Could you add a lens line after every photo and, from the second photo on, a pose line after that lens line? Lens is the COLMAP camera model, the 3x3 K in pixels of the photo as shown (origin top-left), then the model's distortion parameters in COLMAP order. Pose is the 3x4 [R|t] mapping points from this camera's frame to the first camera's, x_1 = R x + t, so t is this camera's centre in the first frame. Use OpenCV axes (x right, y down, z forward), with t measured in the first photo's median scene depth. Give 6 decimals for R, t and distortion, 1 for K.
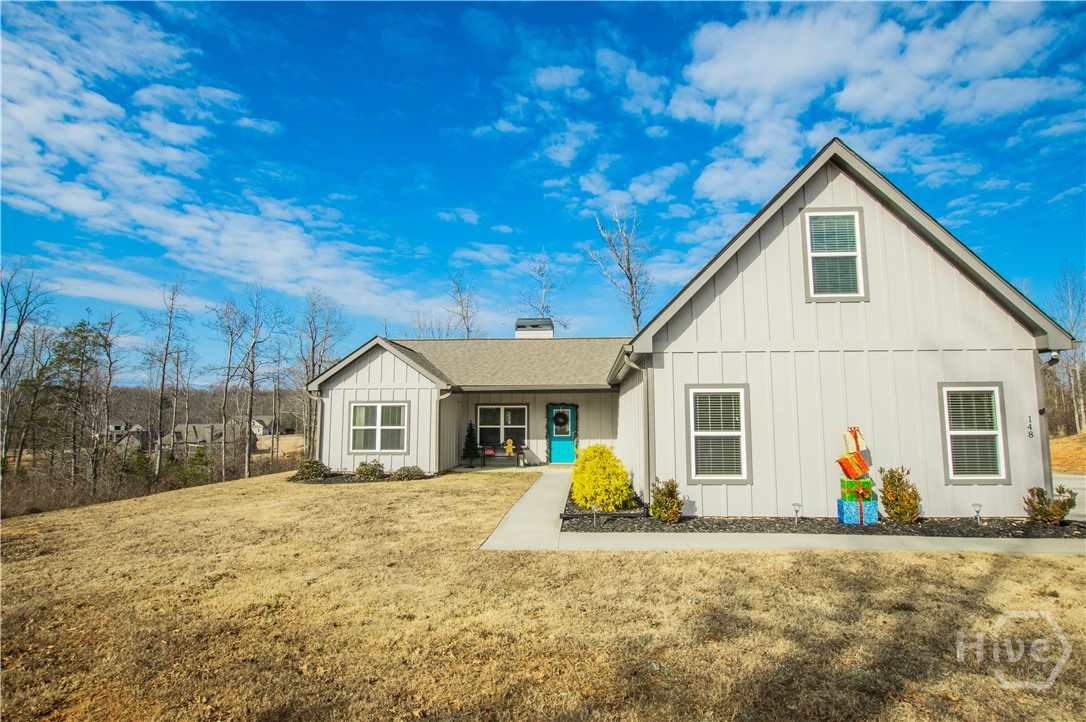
lens RADIAL K [[529.7, 0, 543.0], [0, 529.7, 361.0], [0, 0, 1]] dist [-0.030379, 0.012425]
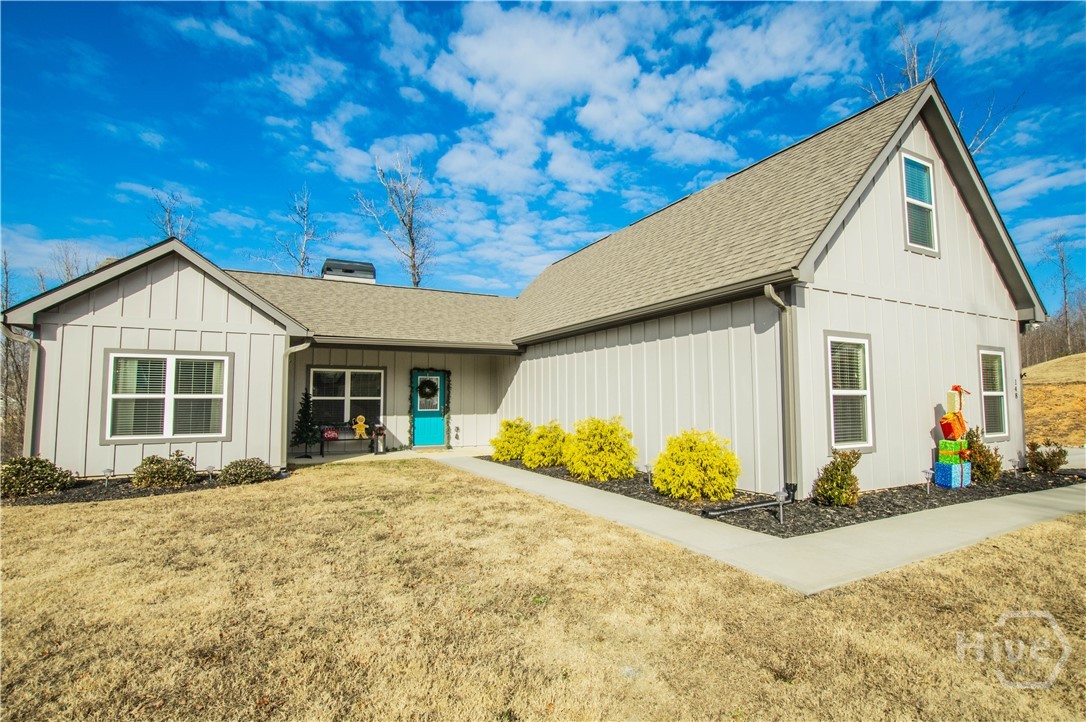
lens RADIAL K [[522.7, 0, 548.5], [0, 522.7, 367.0], [0, 0, 1]] dist [-0.029773, 0.000487]
pose [[0.842857, 0.035516, 0.536964, -0.066777], [-0.058105, 0.997992, 0.025196, 0.014098], [-0.534991, -0.052437, 0.843229, 0.077052]]
